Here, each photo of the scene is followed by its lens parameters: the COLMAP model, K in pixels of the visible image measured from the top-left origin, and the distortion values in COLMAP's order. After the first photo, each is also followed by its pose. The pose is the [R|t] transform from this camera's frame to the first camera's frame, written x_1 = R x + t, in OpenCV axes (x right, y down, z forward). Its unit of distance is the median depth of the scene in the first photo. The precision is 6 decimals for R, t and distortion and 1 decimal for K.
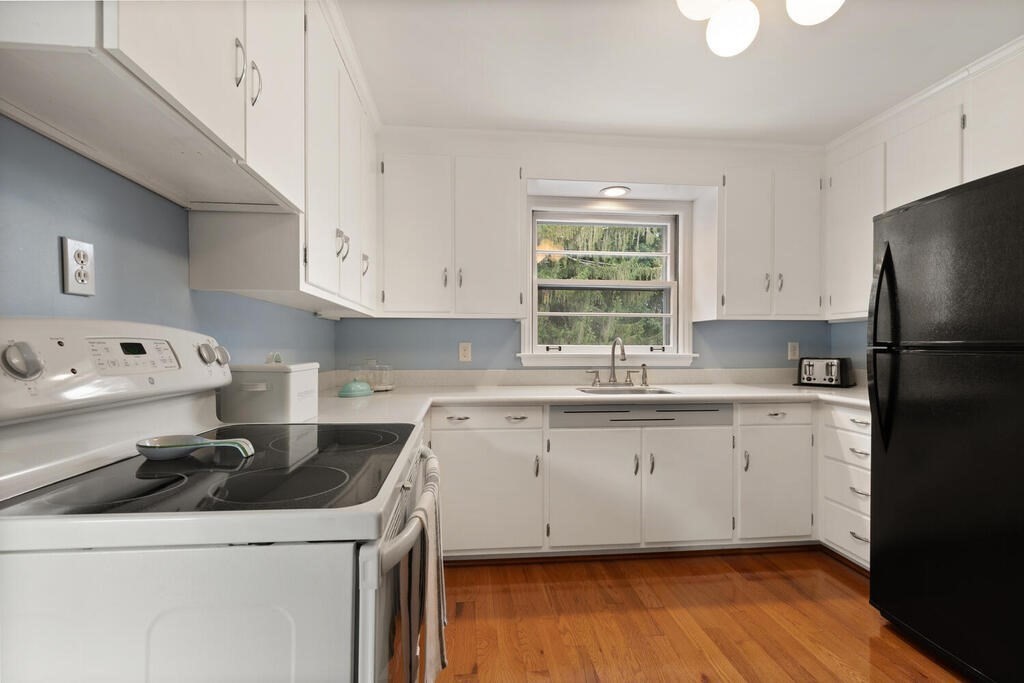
lens RADIAL K [[458.6, 0, 508.6], [0, 458.6, 346.8], [0, 0, 1]] dist [0.001812, -0.000122]
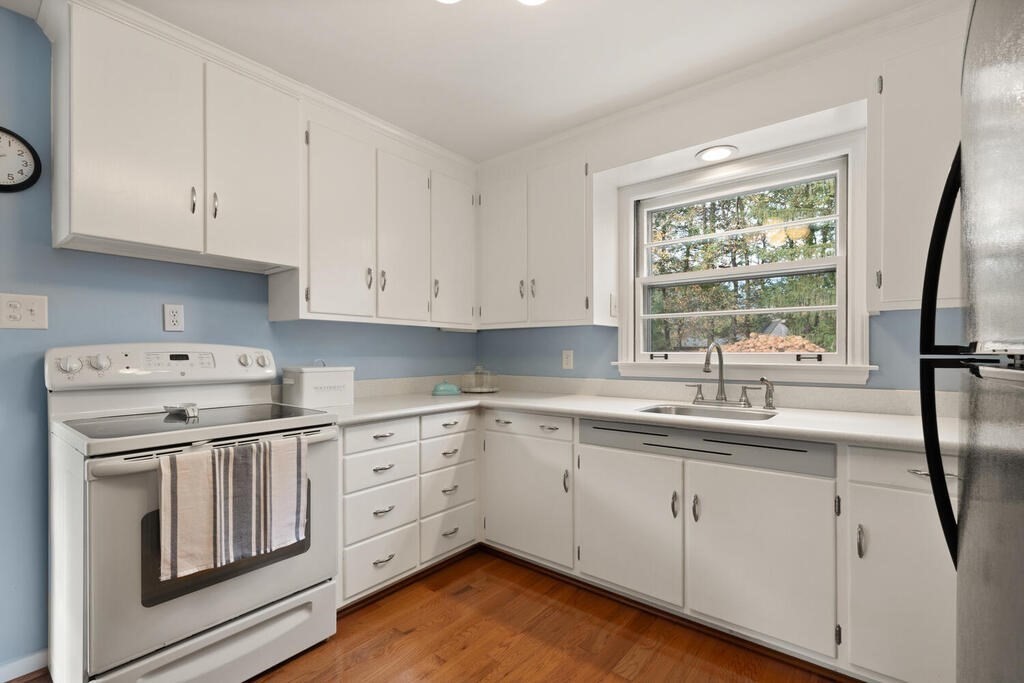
lens RADIAL K [[465.8, 0, 506.3], [0, 465.8, 354.0], [0, 0, 1]] dist [0.002019, -0.000183]
pose [[0.706822, -0.001305, -0.707390, 0.559345], [0.002901, 0.999995, 0.001054, -0.002744], [0.707386, -0.002797, 0.706822, 0.201244]]
